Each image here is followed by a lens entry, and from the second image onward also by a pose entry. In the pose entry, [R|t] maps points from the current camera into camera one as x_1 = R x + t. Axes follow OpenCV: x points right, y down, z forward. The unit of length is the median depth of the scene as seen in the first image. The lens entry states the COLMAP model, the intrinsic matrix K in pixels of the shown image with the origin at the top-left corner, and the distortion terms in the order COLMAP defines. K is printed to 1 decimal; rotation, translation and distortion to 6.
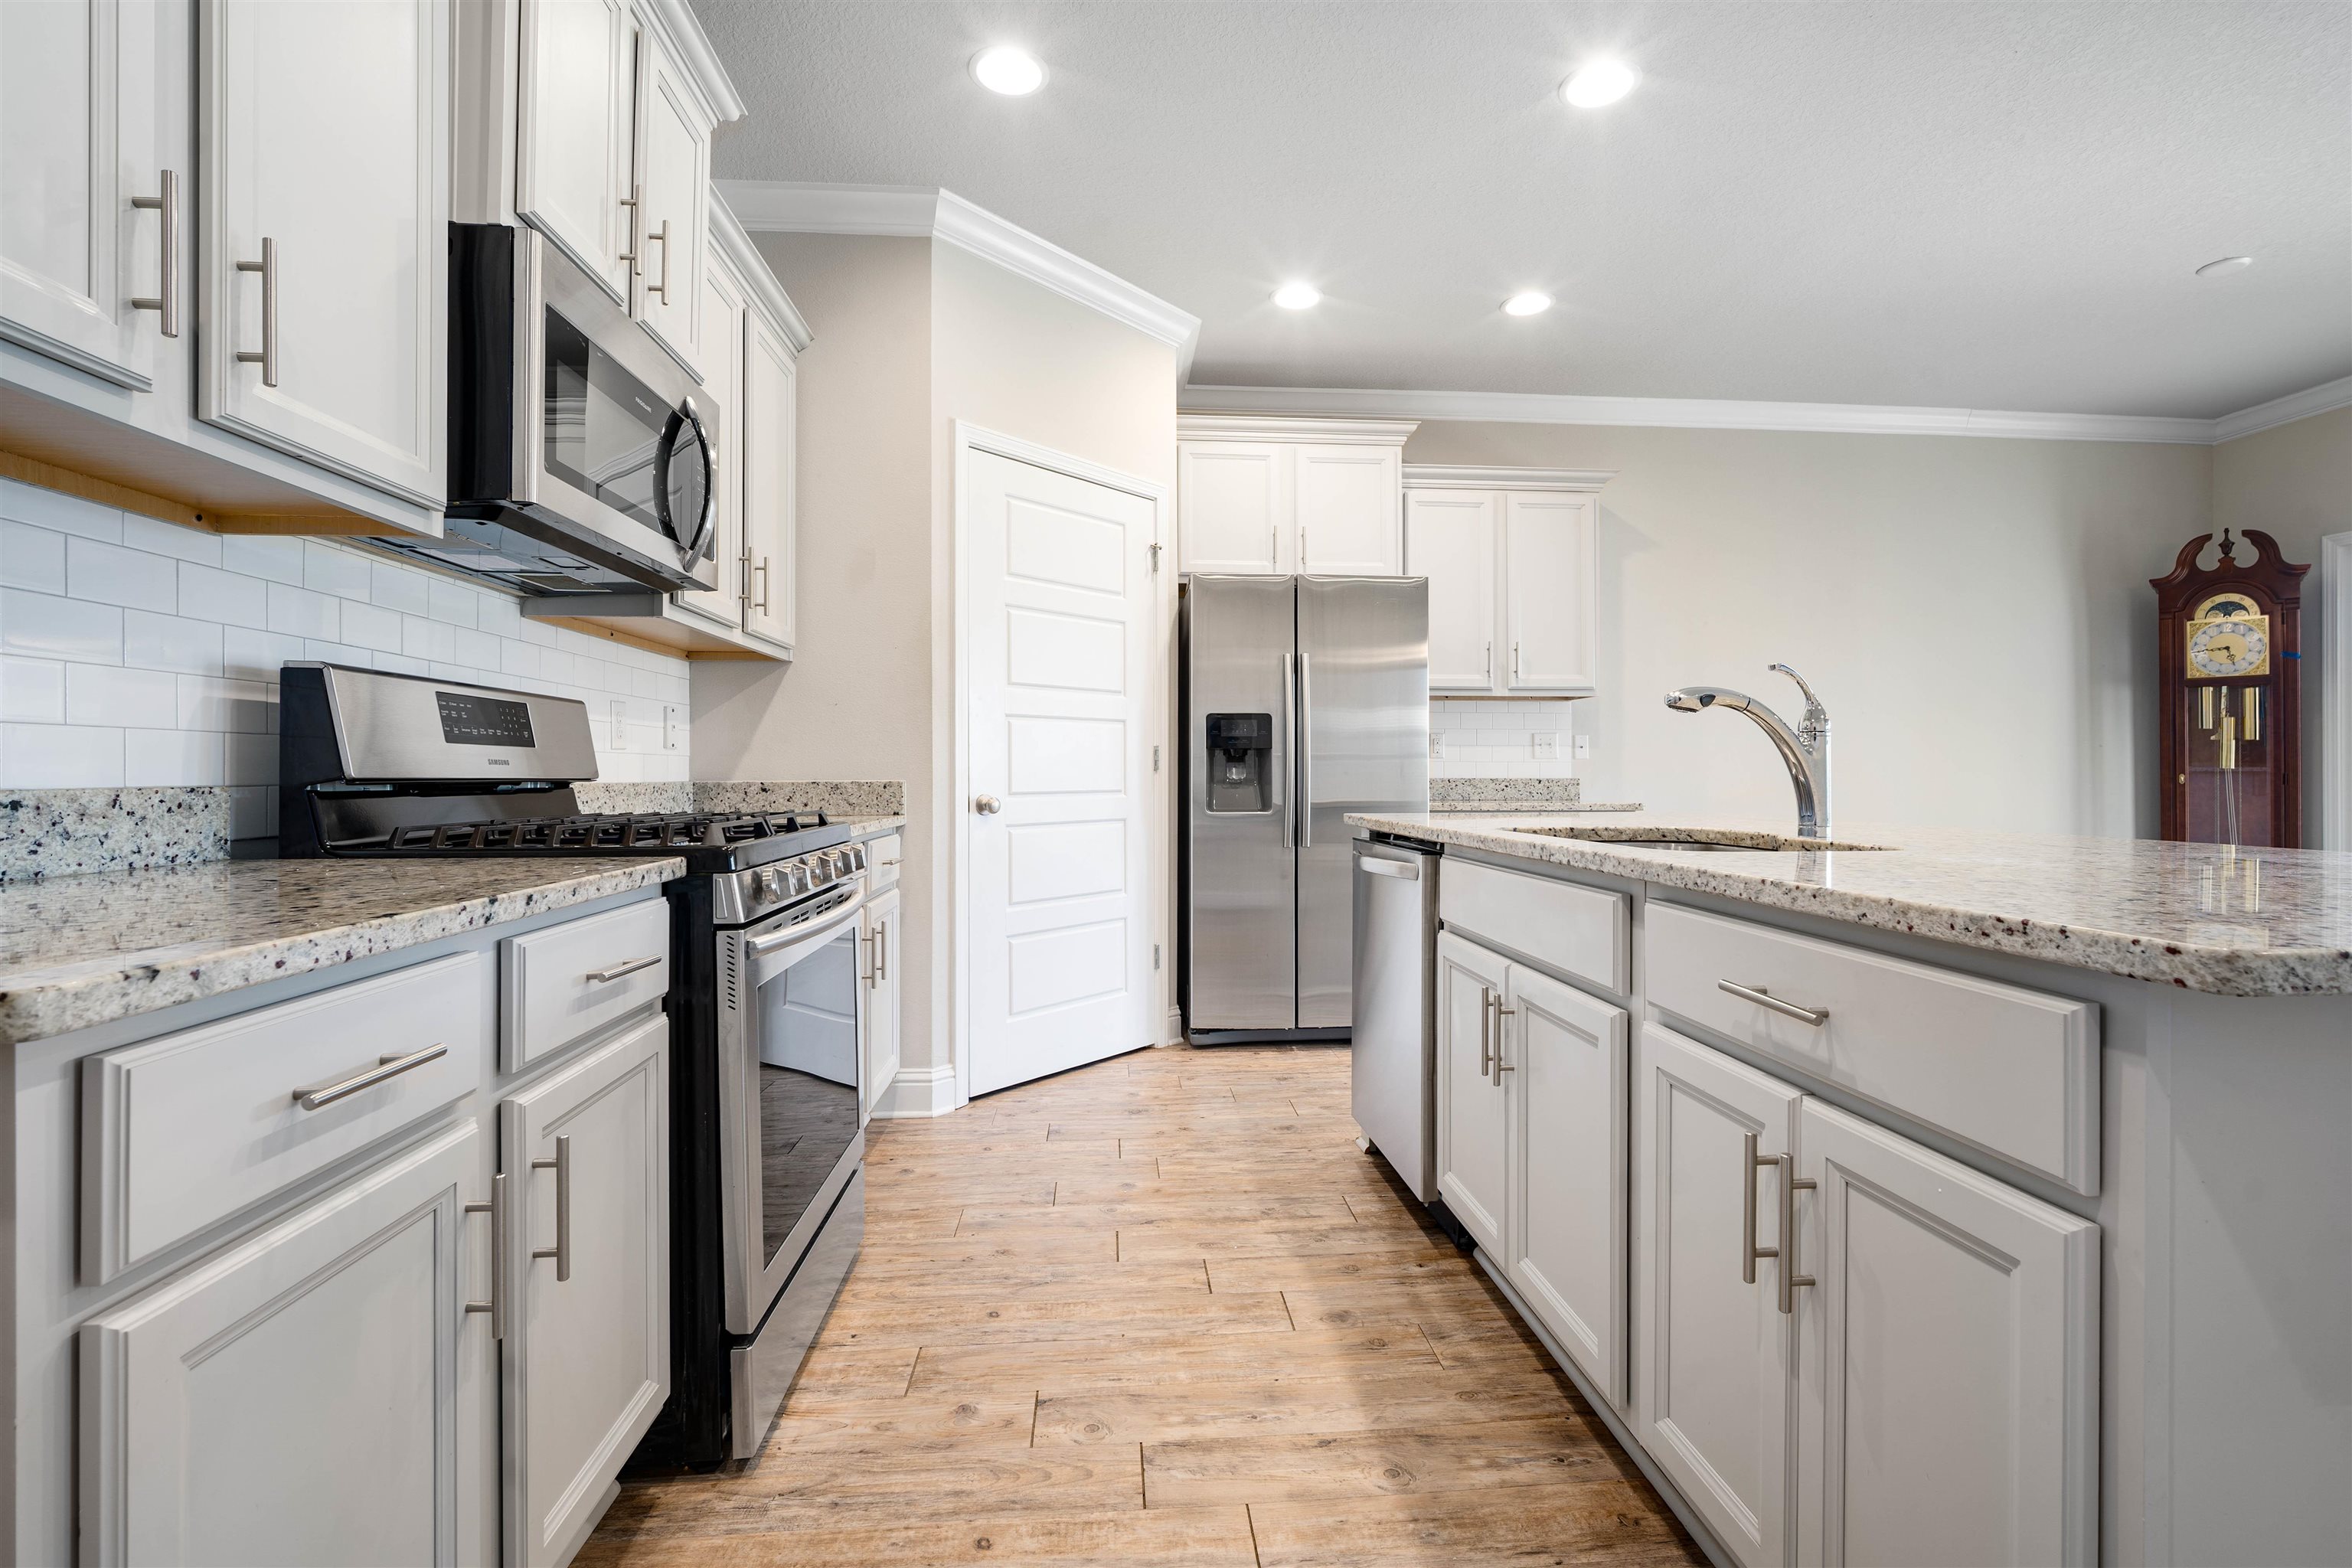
lens RADIAL K [[1059.9, 0, 1183.5], [0, 1059.9, 770.5], [0, 0, 1]] dist [-0.012973, 0.002400]
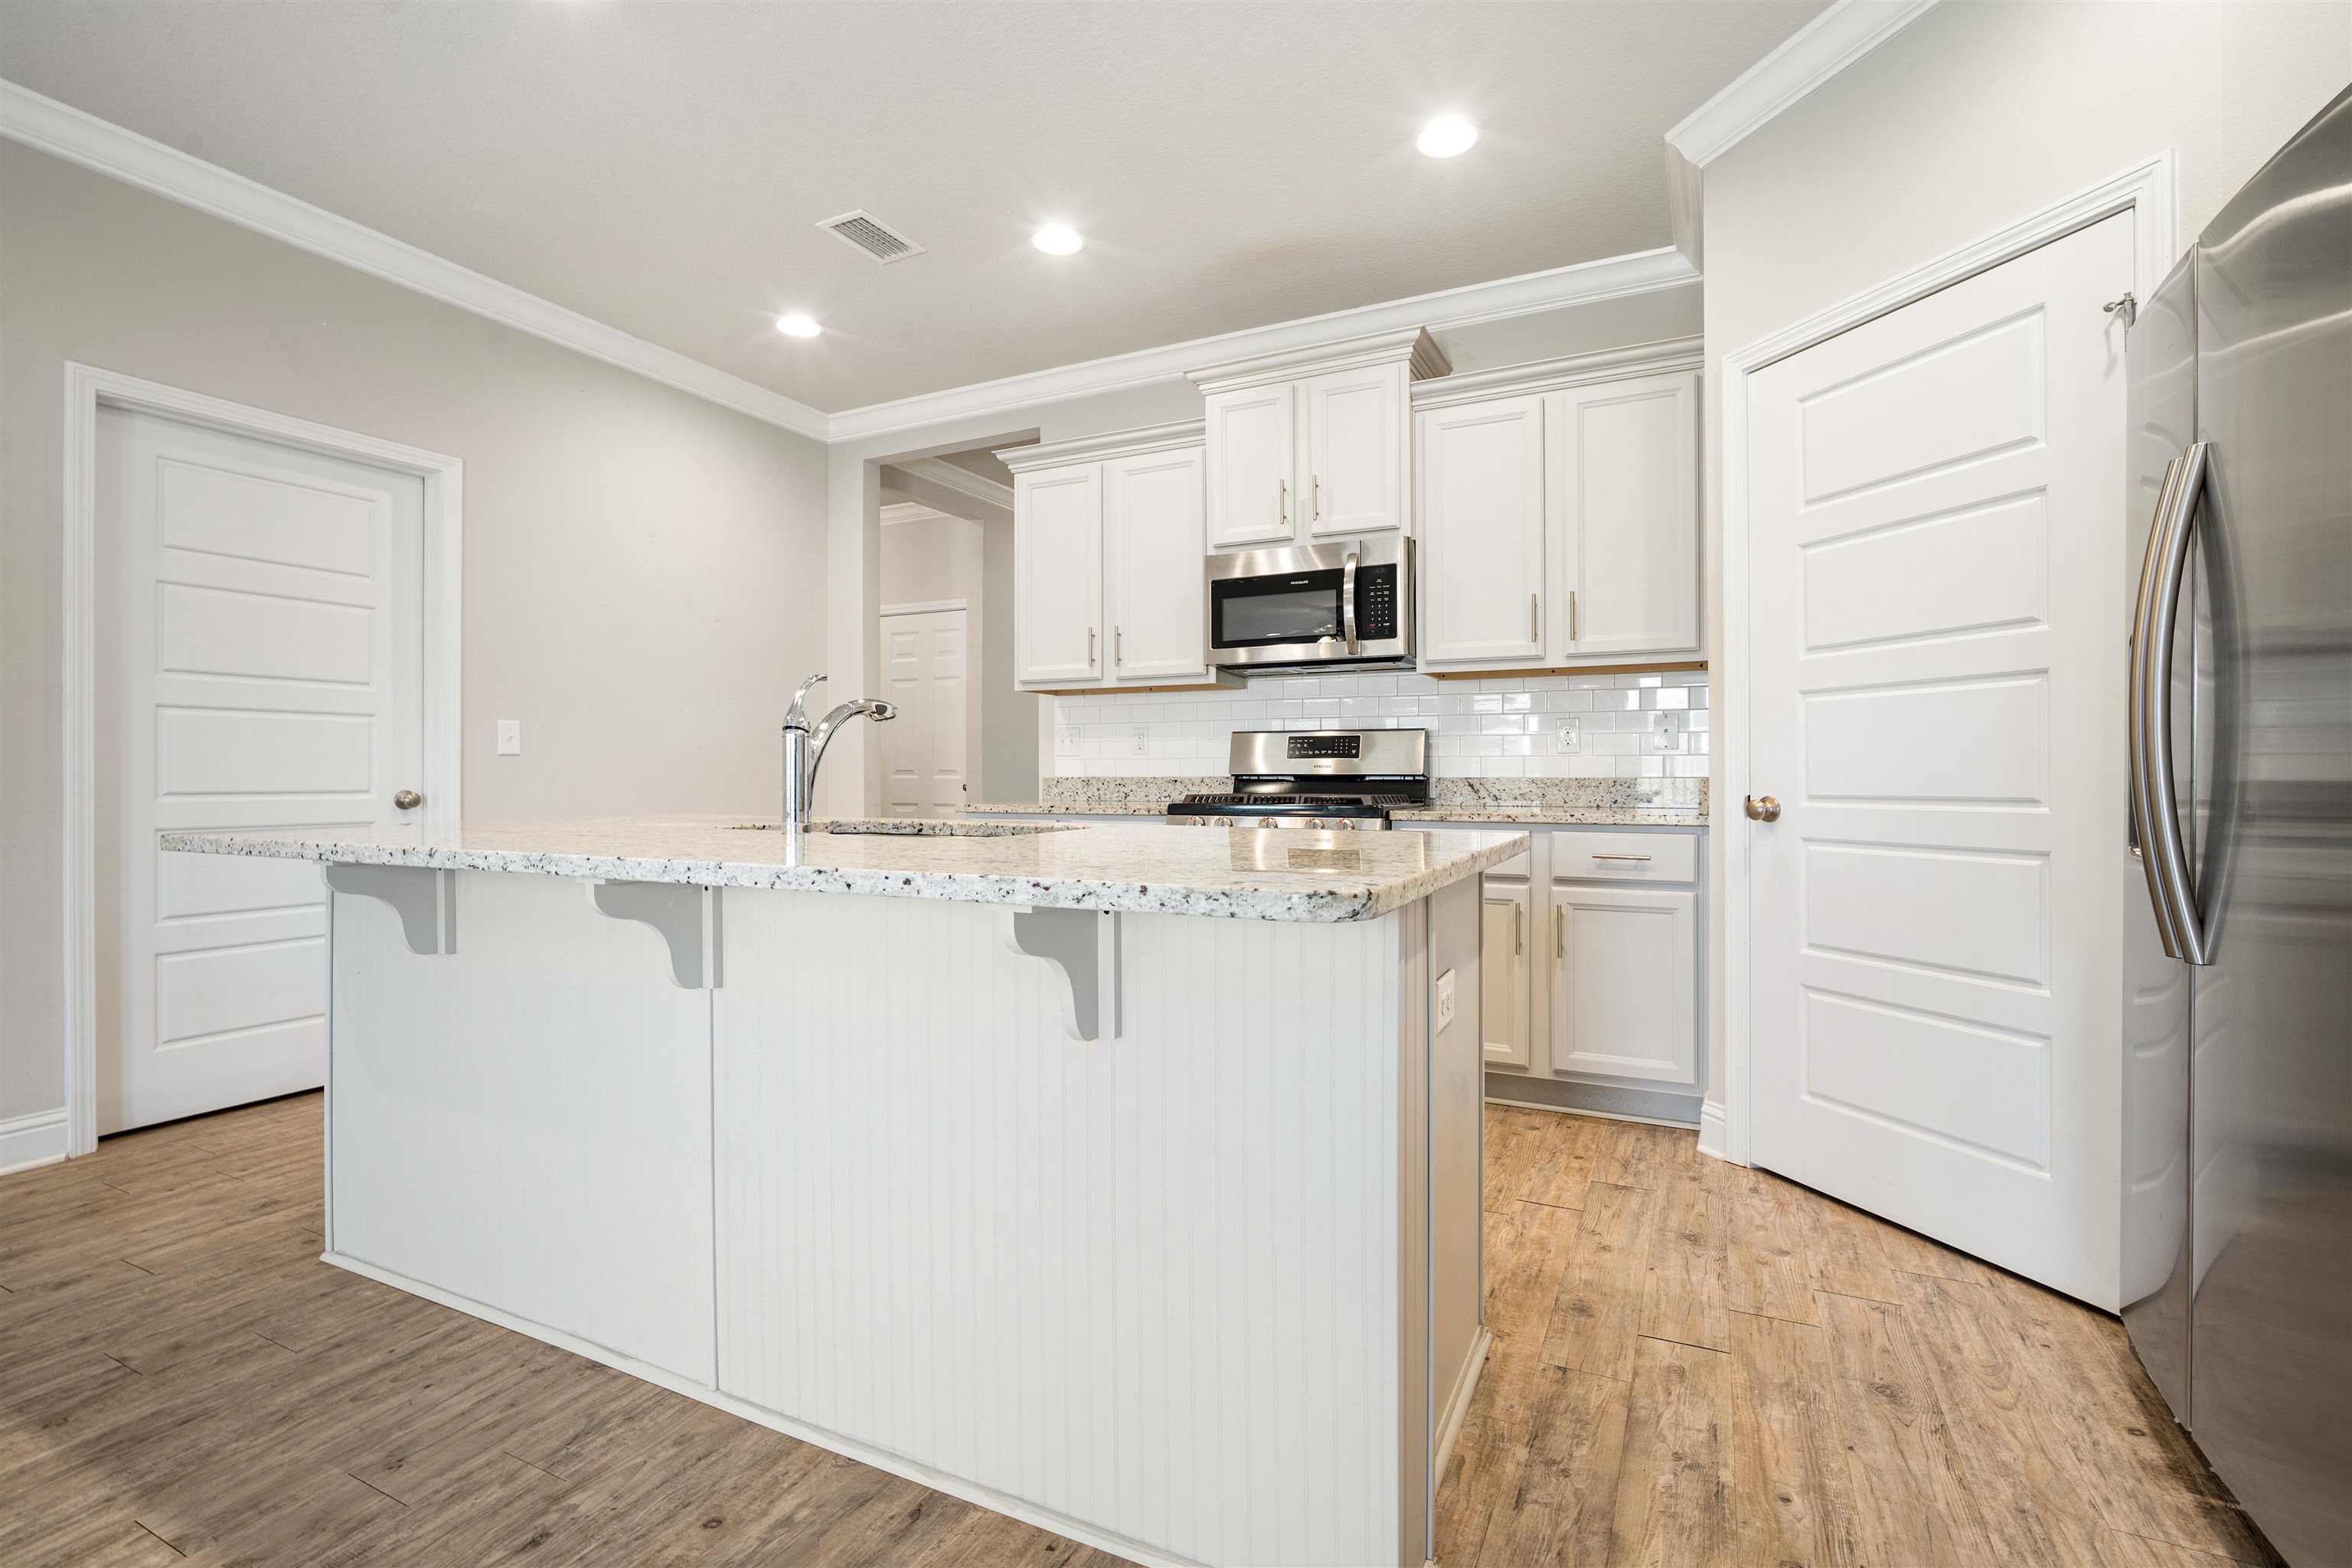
lens RADIAL K [[1064.7, 0, 1207.0], [0, 1064.7, 777.7], [0, 0, 1]] dist [-0.016382, 0.004529]
pose [[-0.502314, 0.005467, -0.864668, 1.440889], [0.005431, 0.999980, 0.003167, 0.007189], [0.864668, -0.003105, -0.502334, 2.083953]]
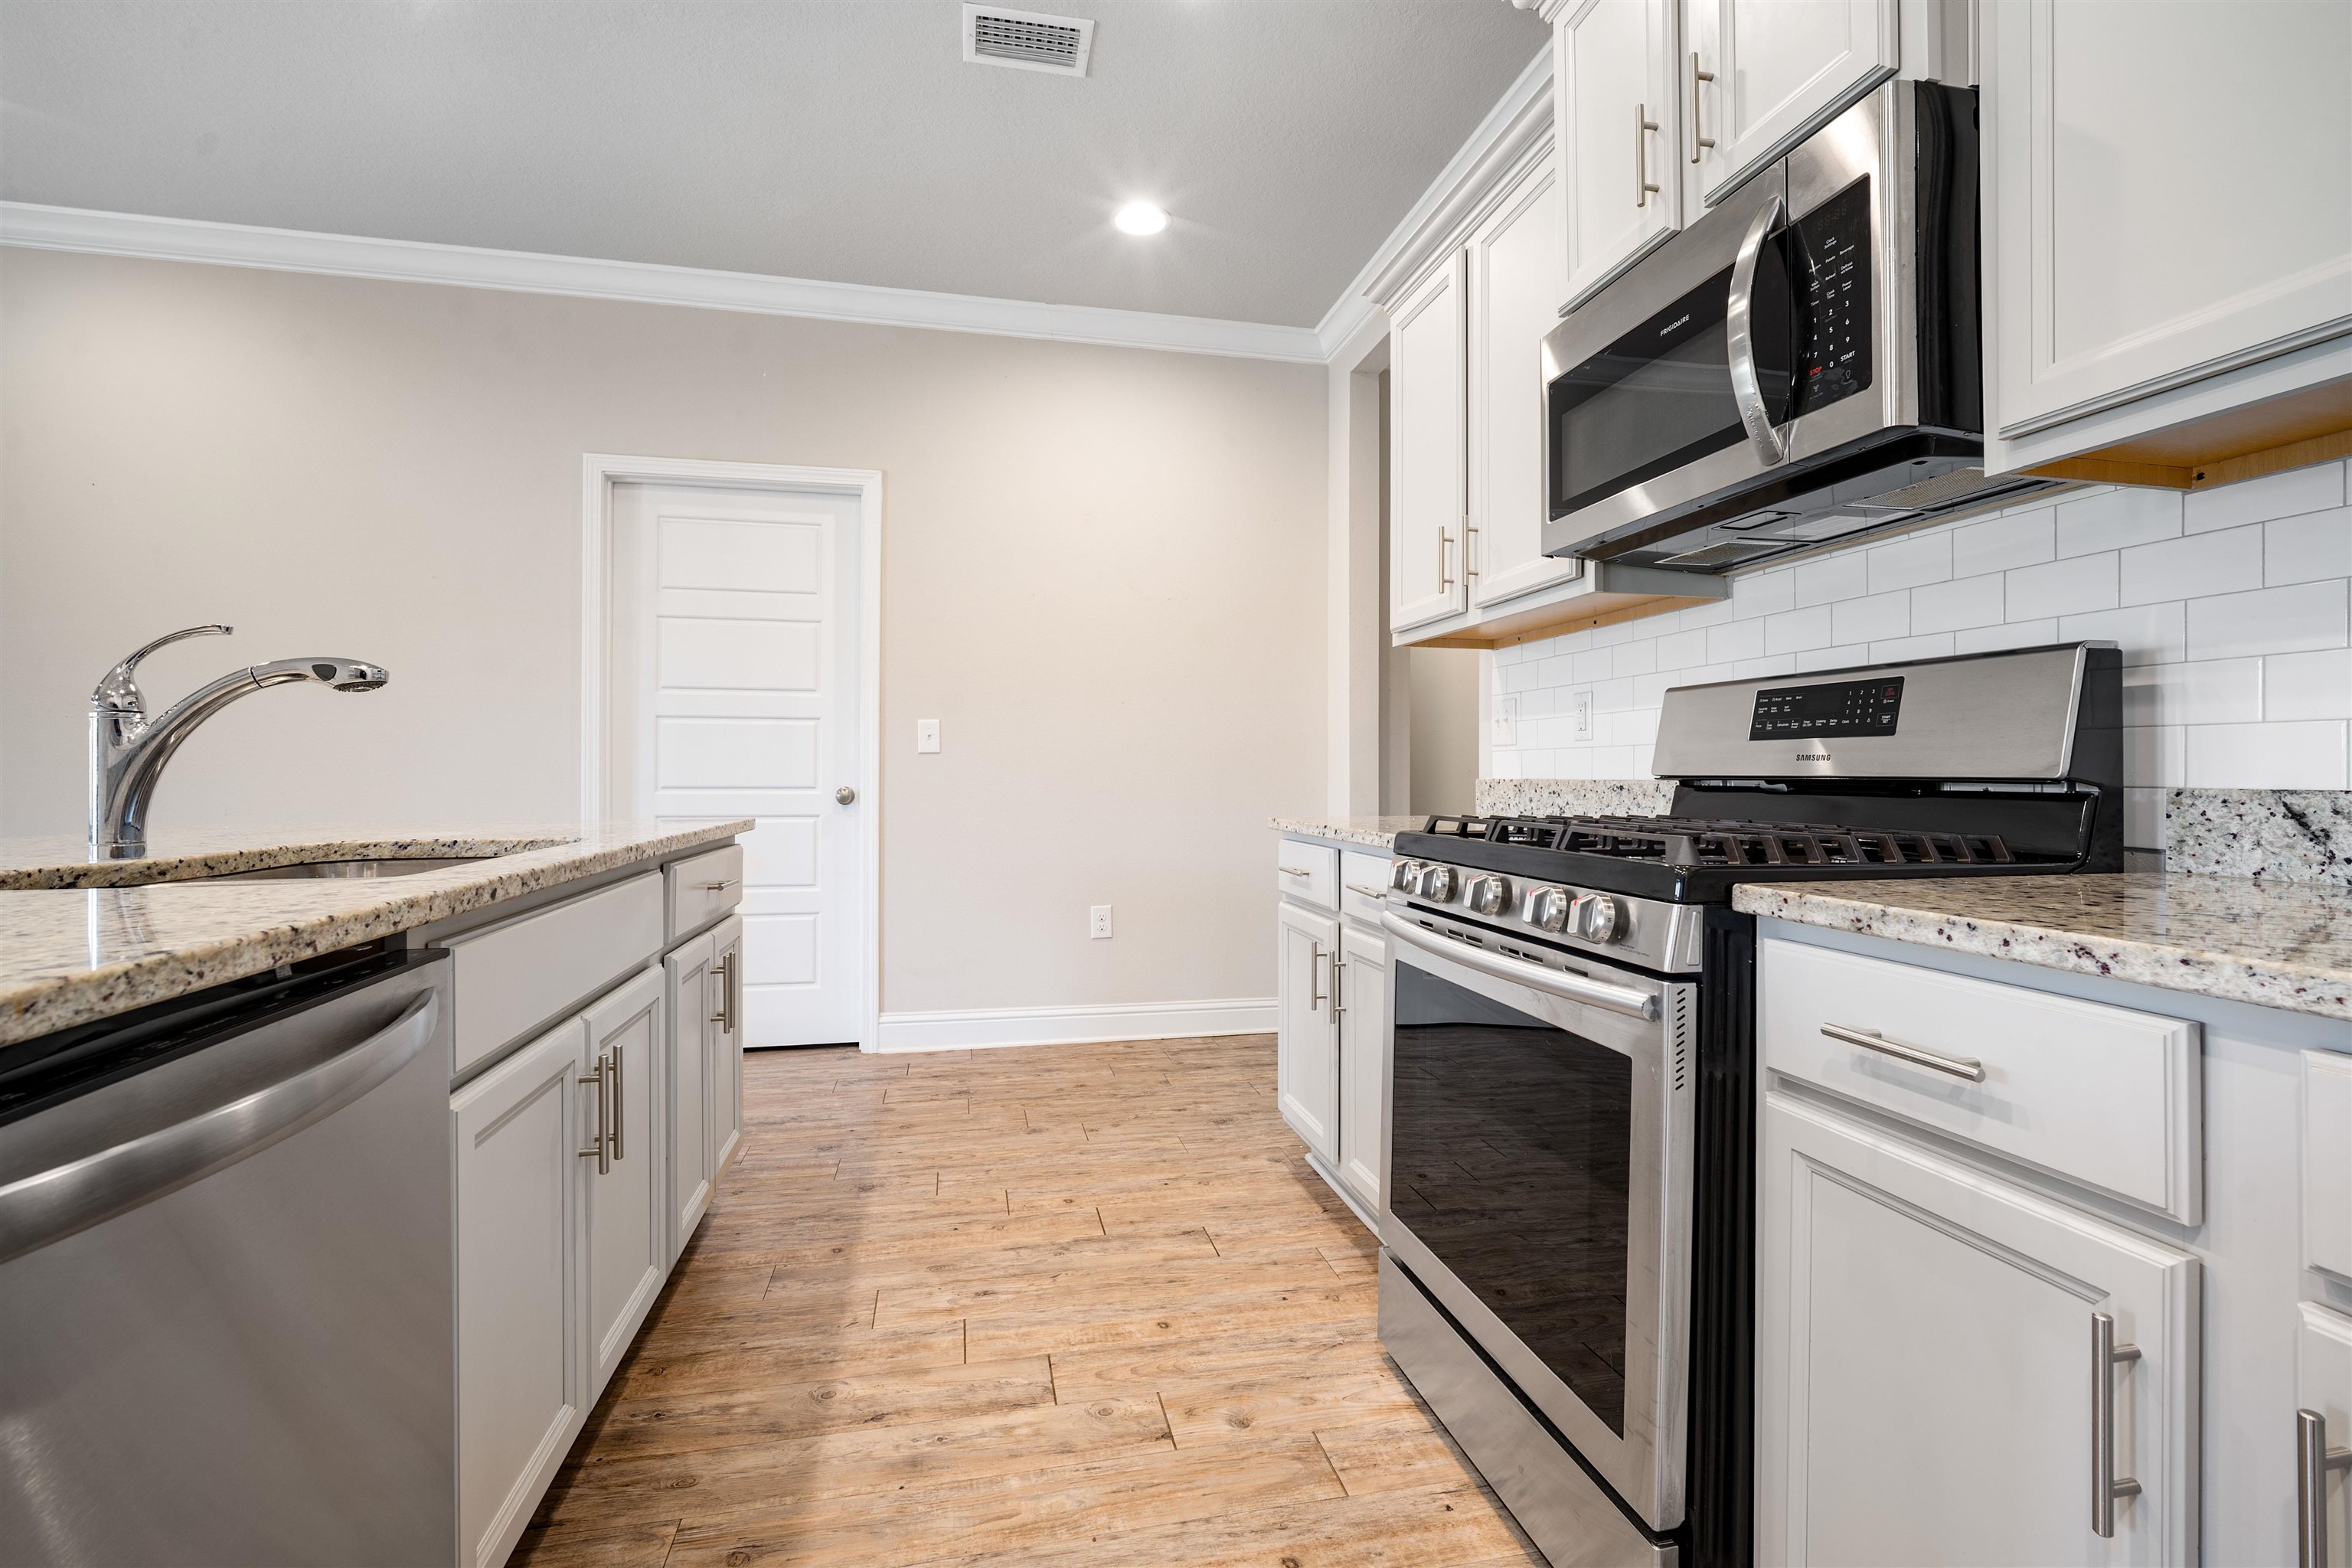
lens RADIAL K [[1059.9, 0, 1181.9], [0, 1059.9, 772.8], [0, 0, 1]] dist [-0.012973, 0.002400]
pose [[-0.990969, -0.001018, -0.134089, -0.022207], [-0.000438, 0.999990, -0.004351, 0.009378], [0.134093, -0.004253, -0.990960, 2.004201]]
